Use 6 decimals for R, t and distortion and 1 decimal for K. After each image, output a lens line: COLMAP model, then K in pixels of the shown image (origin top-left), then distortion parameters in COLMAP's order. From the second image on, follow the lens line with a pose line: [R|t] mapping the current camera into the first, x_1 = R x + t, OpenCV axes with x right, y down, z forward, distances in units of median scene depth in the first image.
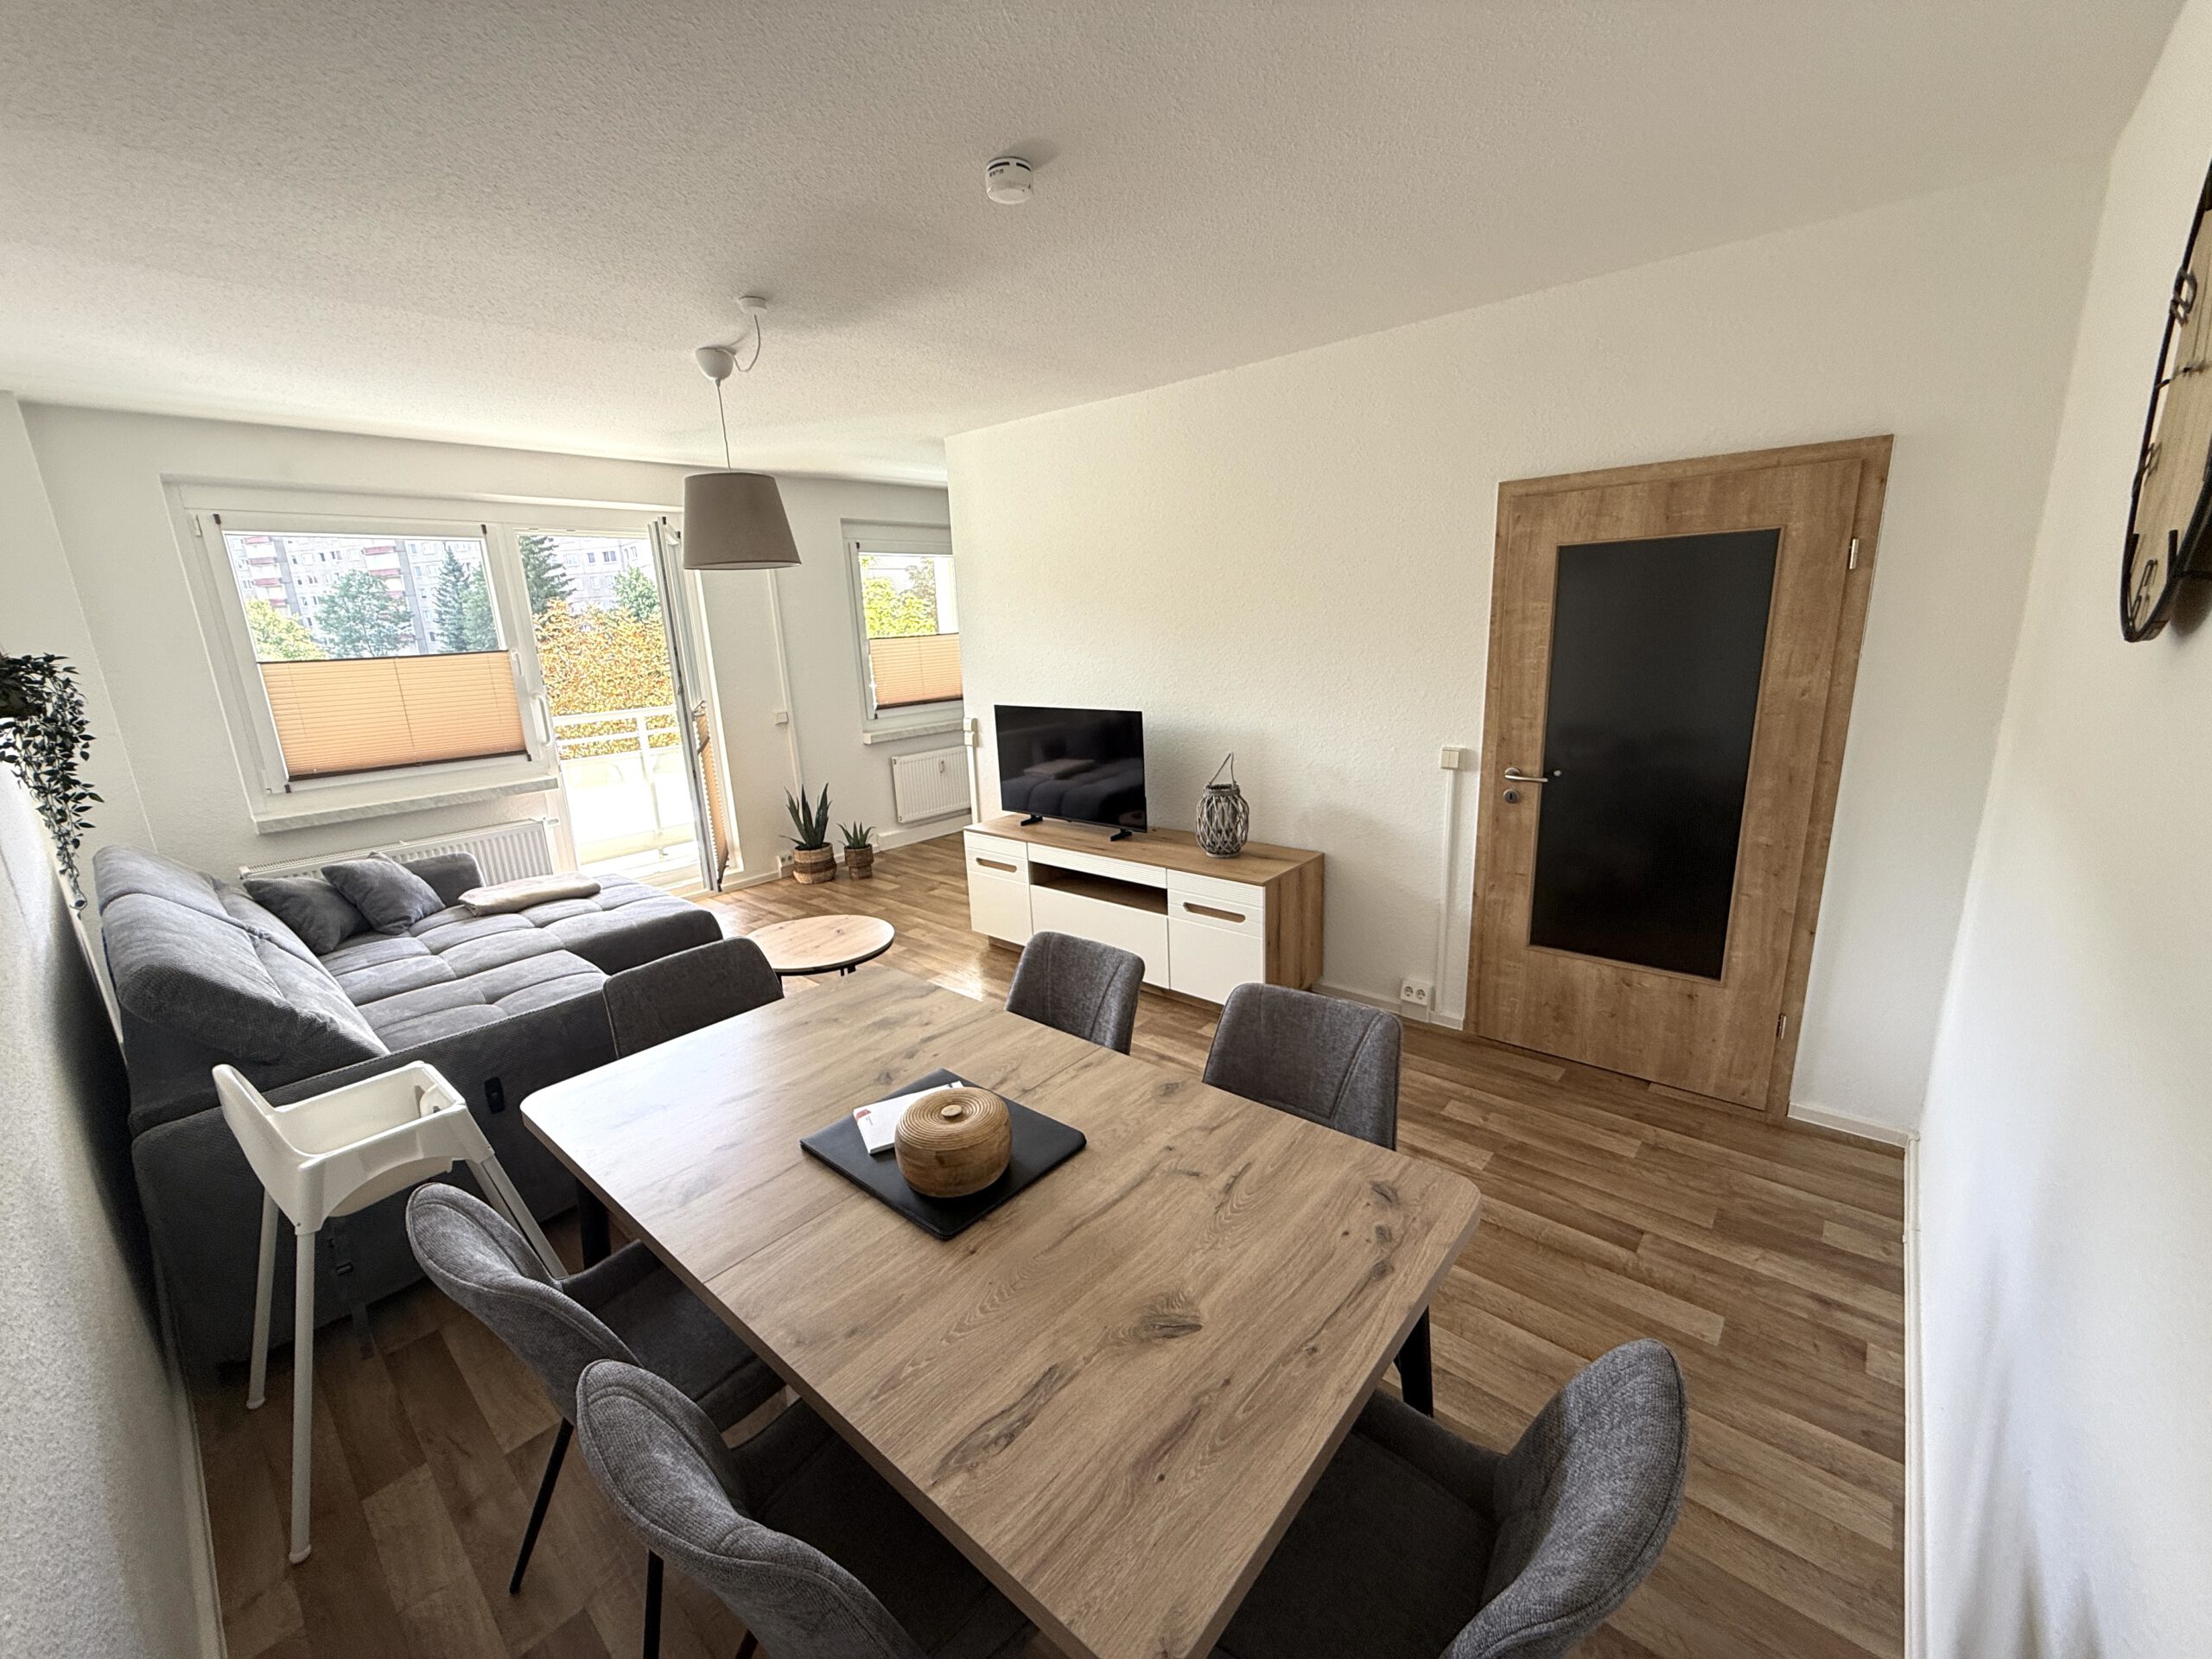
lens RADIAL K [[882.2, 0, 1104.9], [0, 882.2, 822.0], [0, 0, 1]] dist [0.002689, 0.000279]
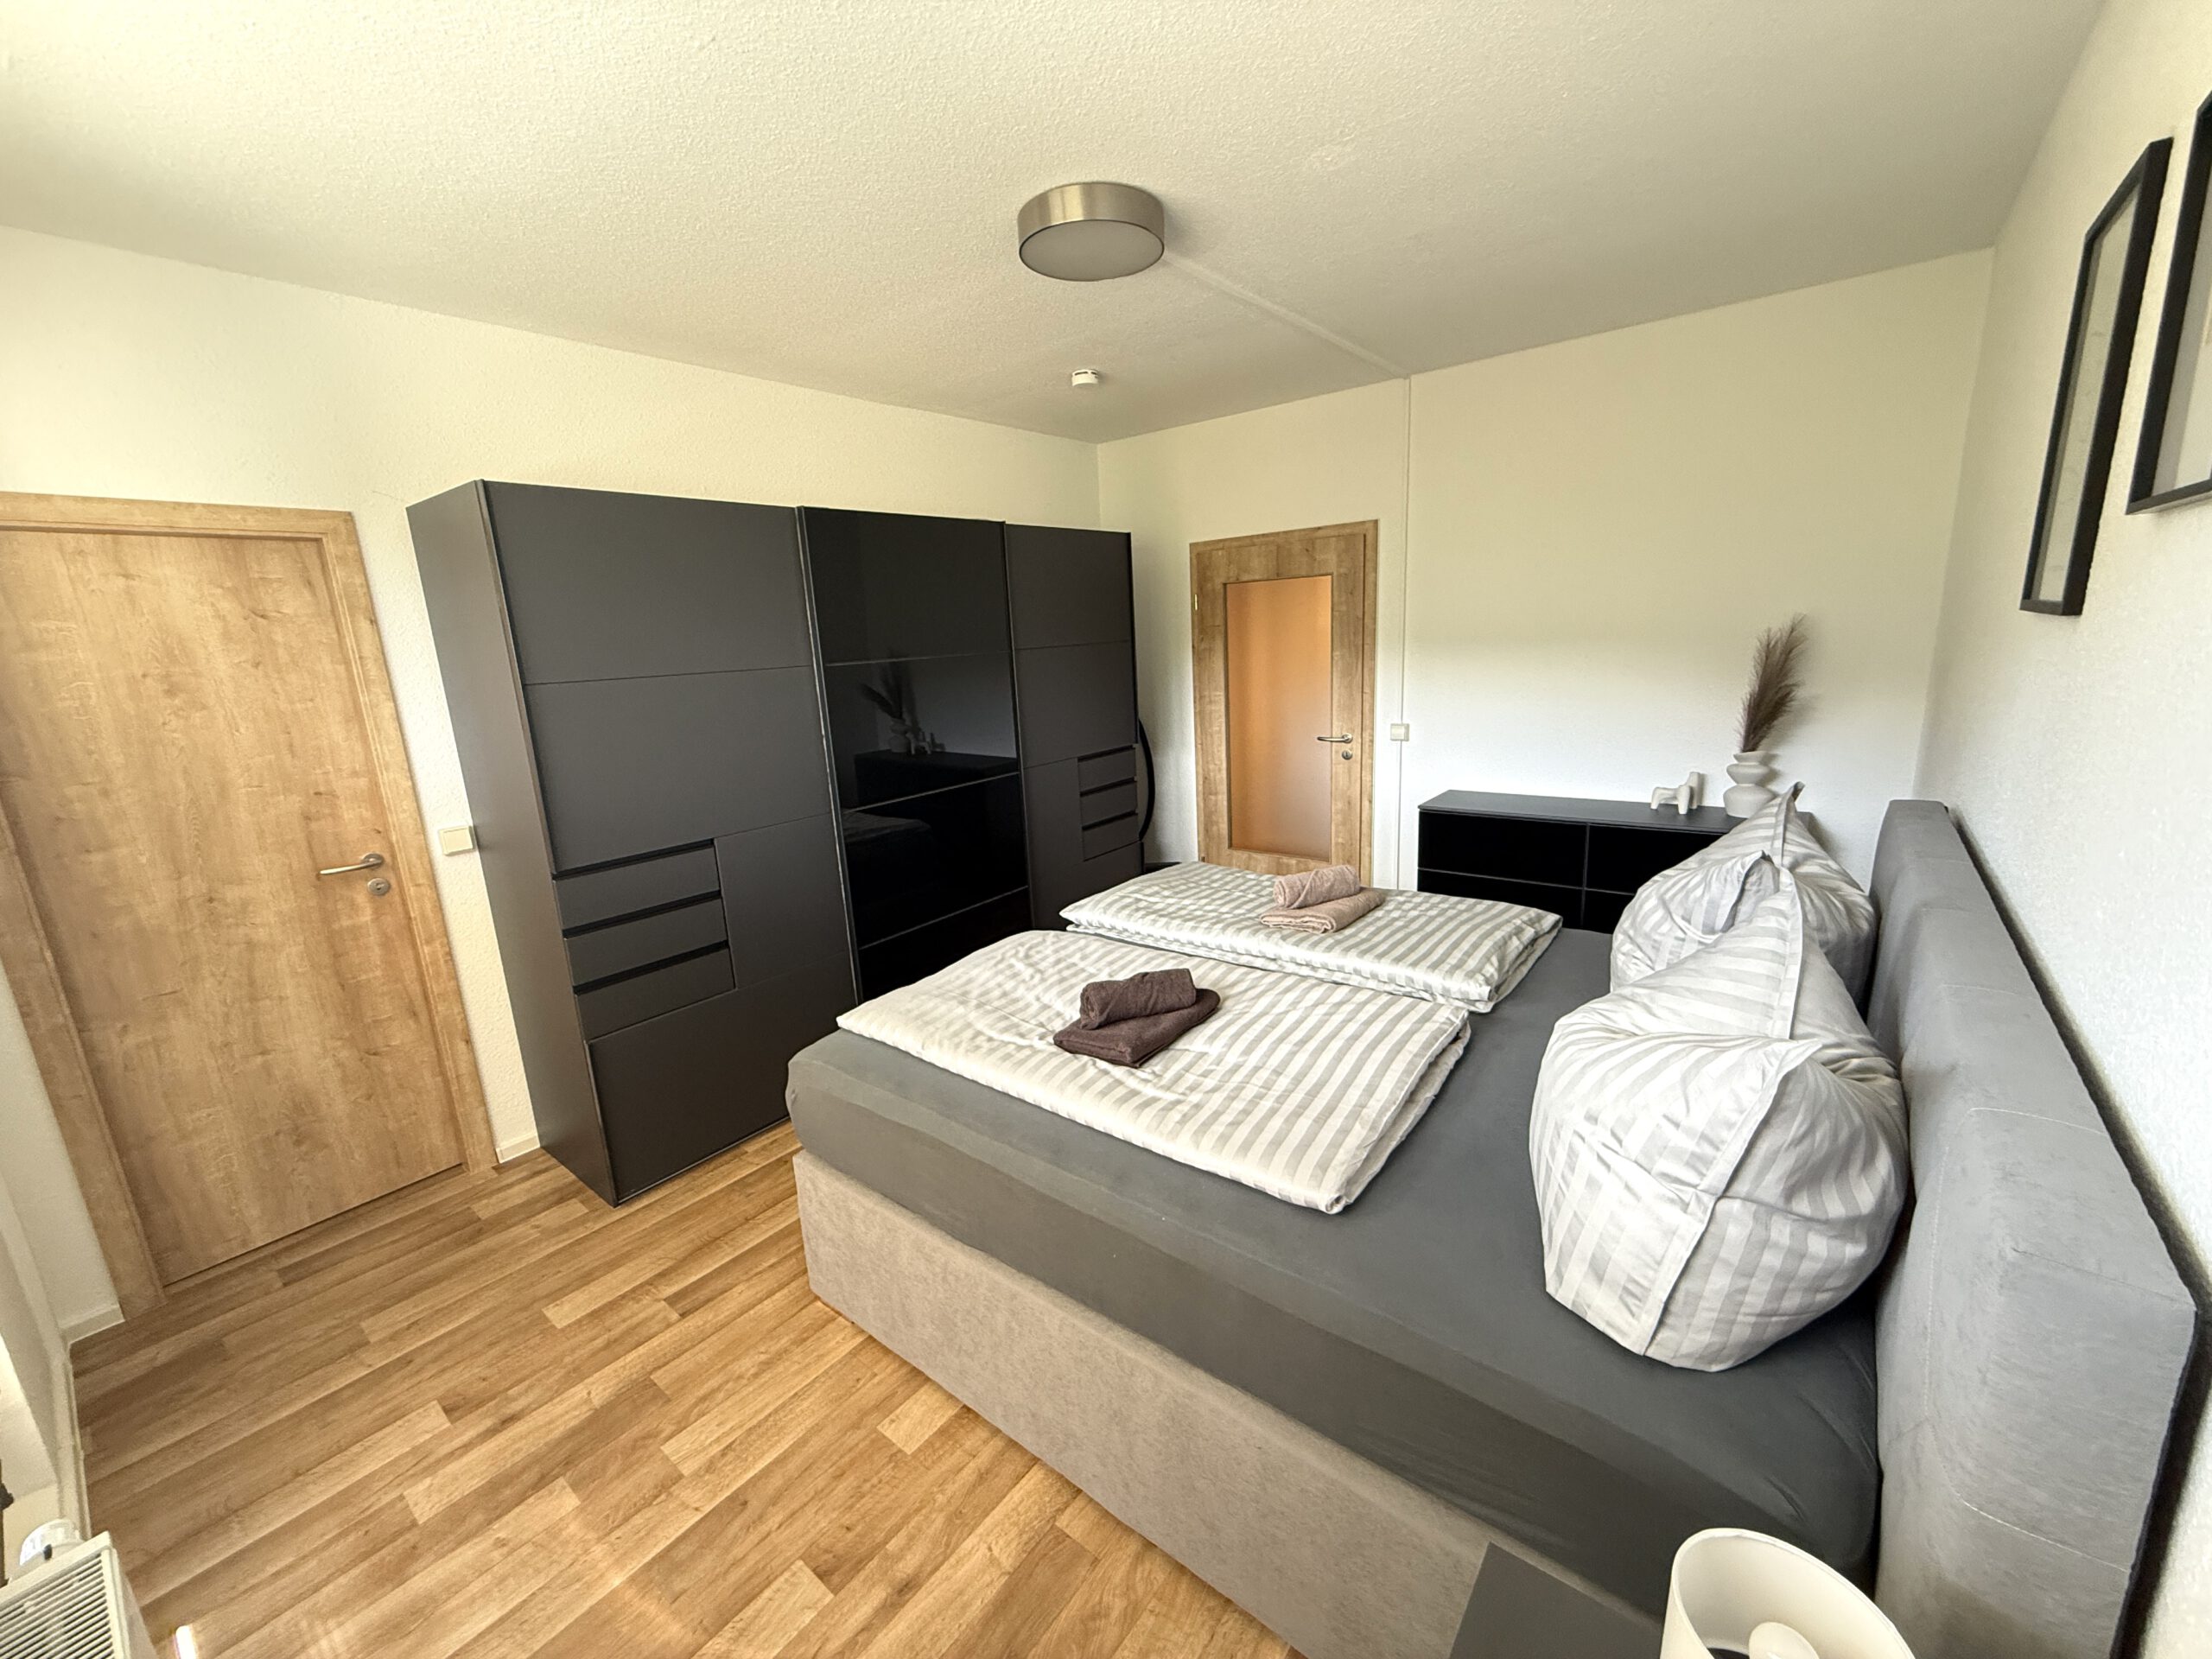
lens RADIAL K [[882.2, 0, 1106.3], [0, 882.2, 828.7], [0, 0, 1]] dist [0.002689, 0.000279]
pose [[0.041609, 0.251016, -0.967088, 1.512843], [-0.190990, 0.952076, 0.238902, -0.363614], [0.980710, 0.174764, 0.087557, 1.367412]]
